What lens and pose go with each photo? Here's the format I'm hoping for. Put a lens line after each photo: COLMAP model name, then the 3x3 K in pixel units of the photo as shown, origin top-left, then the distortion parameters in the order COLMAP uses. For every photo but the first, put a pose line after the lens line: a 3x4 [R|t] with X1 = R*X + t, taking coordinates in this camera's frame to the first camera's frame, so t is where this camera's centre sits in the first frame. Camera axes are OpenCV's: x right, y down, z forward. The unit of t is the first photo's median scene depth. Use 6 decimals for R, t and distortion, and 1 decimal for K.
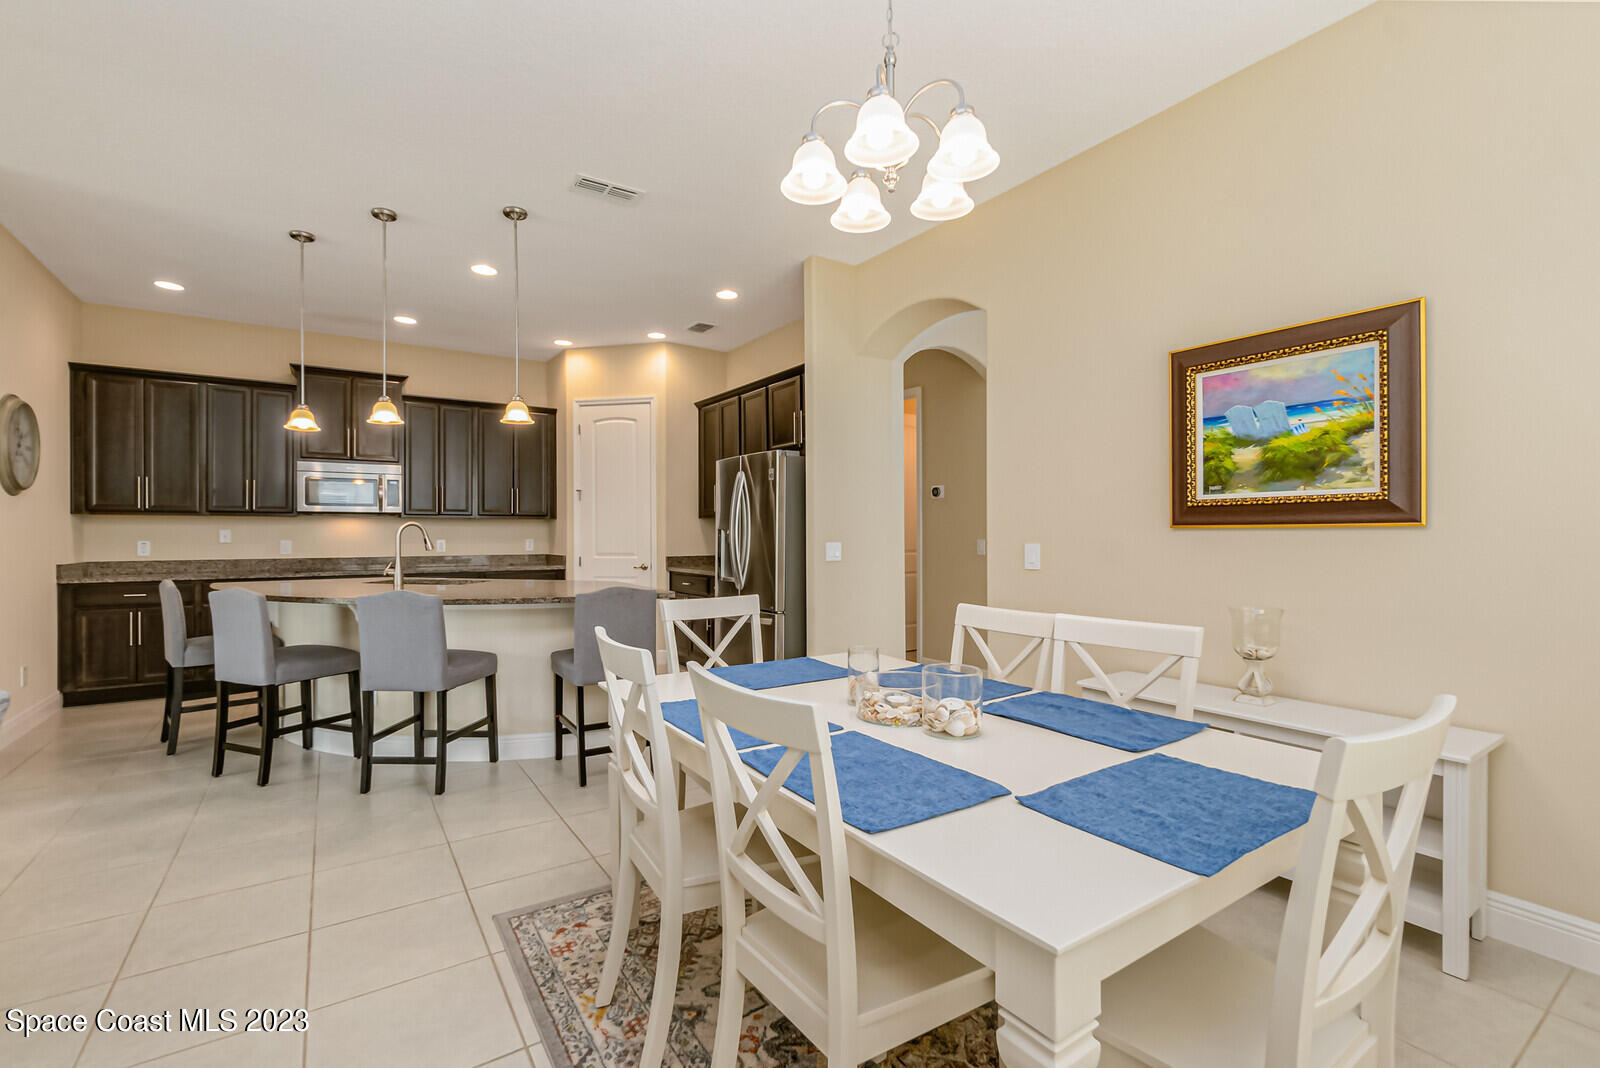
lens RADIAL K [[703.4, 0, 797.8], [0, 703.4, 535.6], [0, 0, 1]] dist [-0.000117, -0.000016]
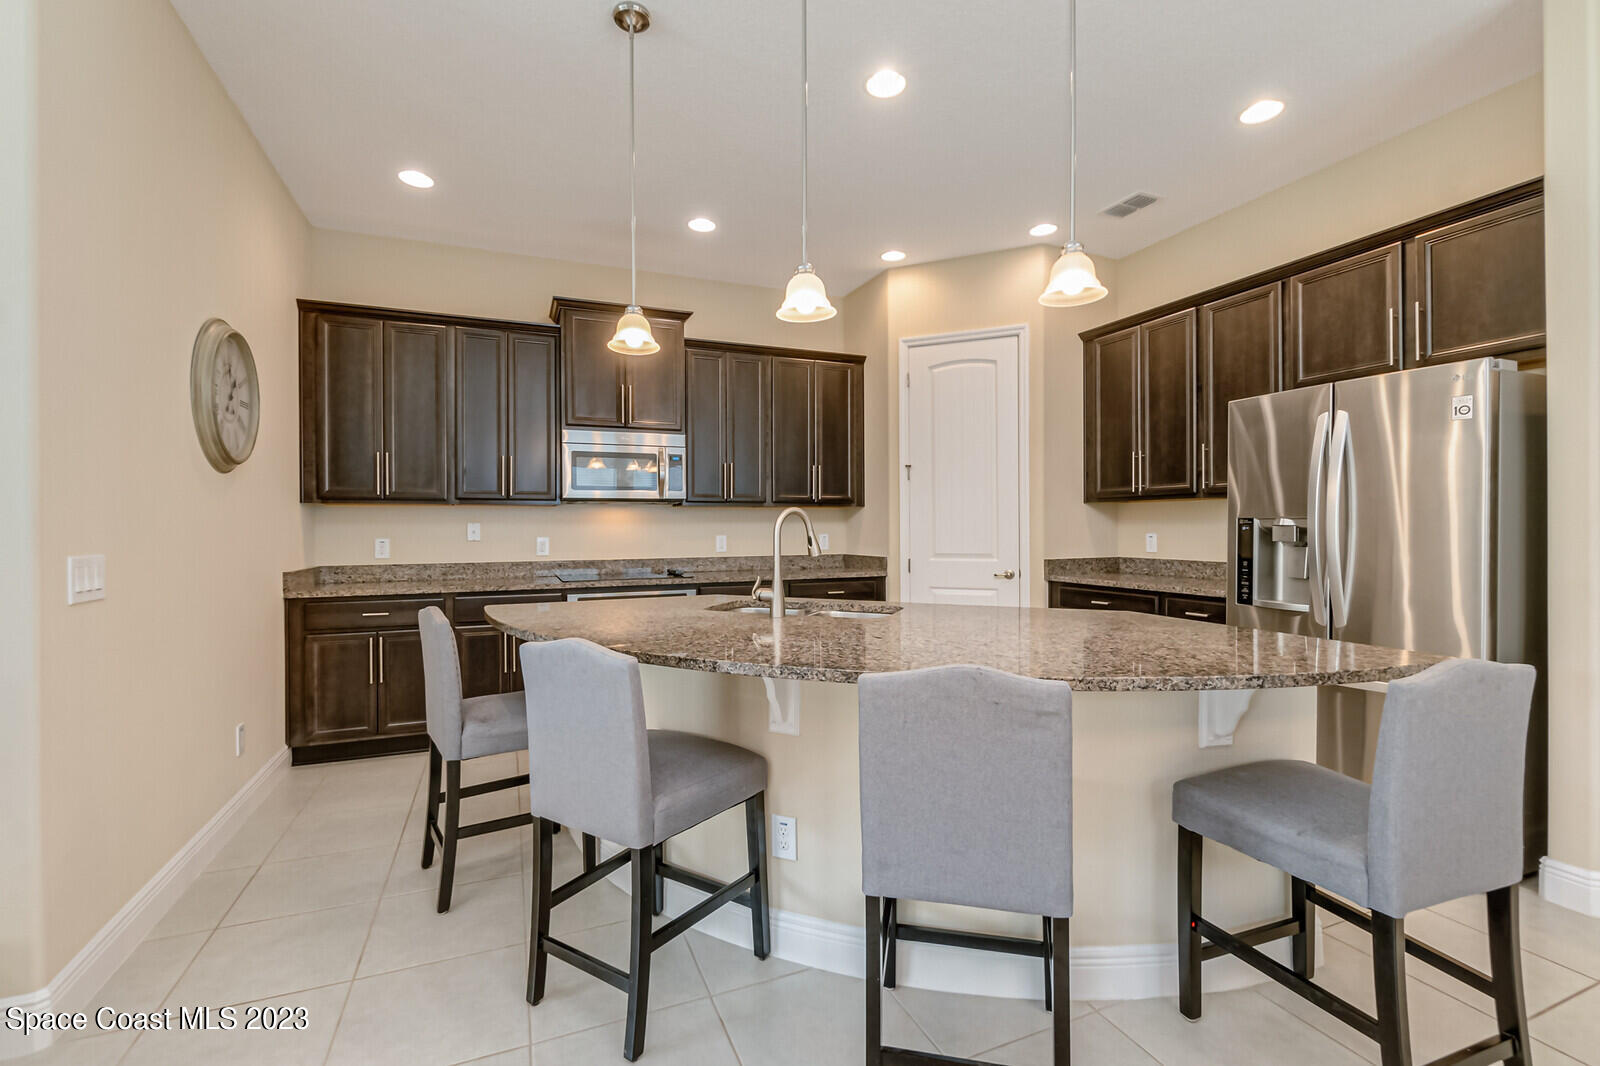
lens RADIAL K [[702.5, 0, 800.2], [0, 702.5, 527.9], [0, 0, 1]] dist [-0.001587, 0.000275]
pose [[0.981798, -0.004582, -0.189871, -0.359954], [0.004487, 0.999990, -0.000929, -0.001394], [0.189873, 0.000061, 0.981809, 0.357912]]
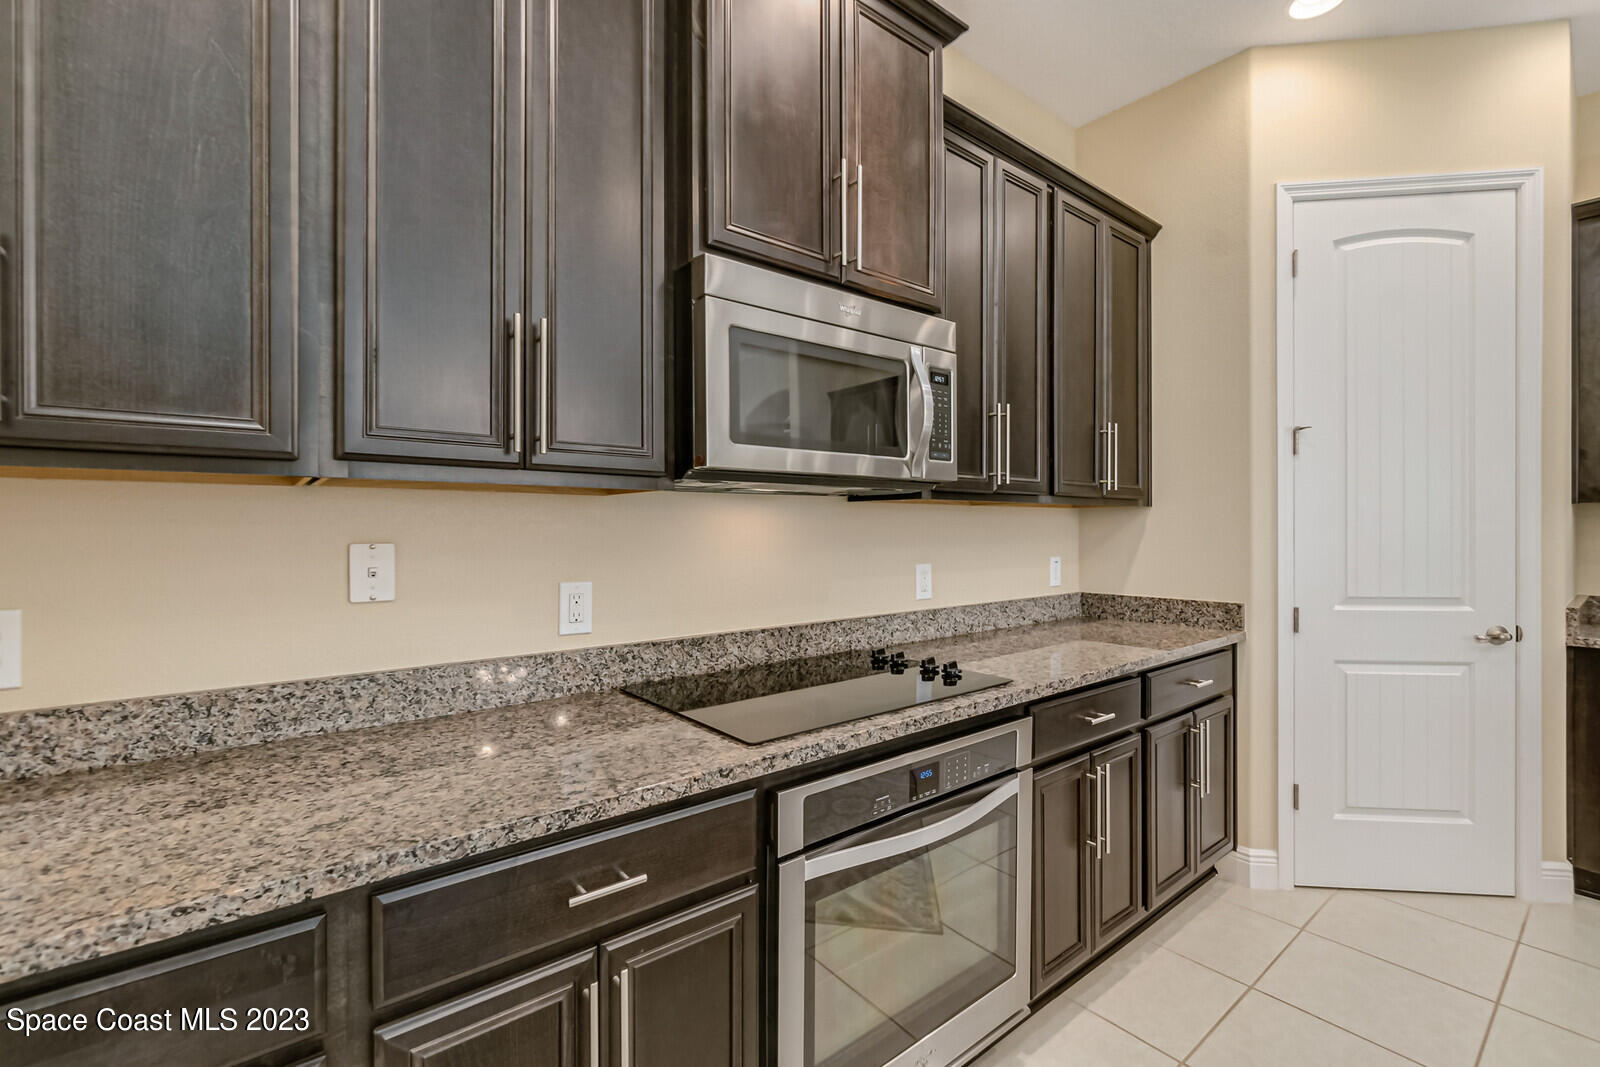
lens RADIAL K [[702.5, 0, 800.2], [0, 702.5, 528.4], [0, 0, 1]] dist [-0.001587, 0.000275]
pose [[0.996281, -0.002061, 0.086137, -0.763492], [0.002133, 0.999997, -0.000737, -0.014778], [-0.086136, 0.000918, 0.996283, 0.831802]]
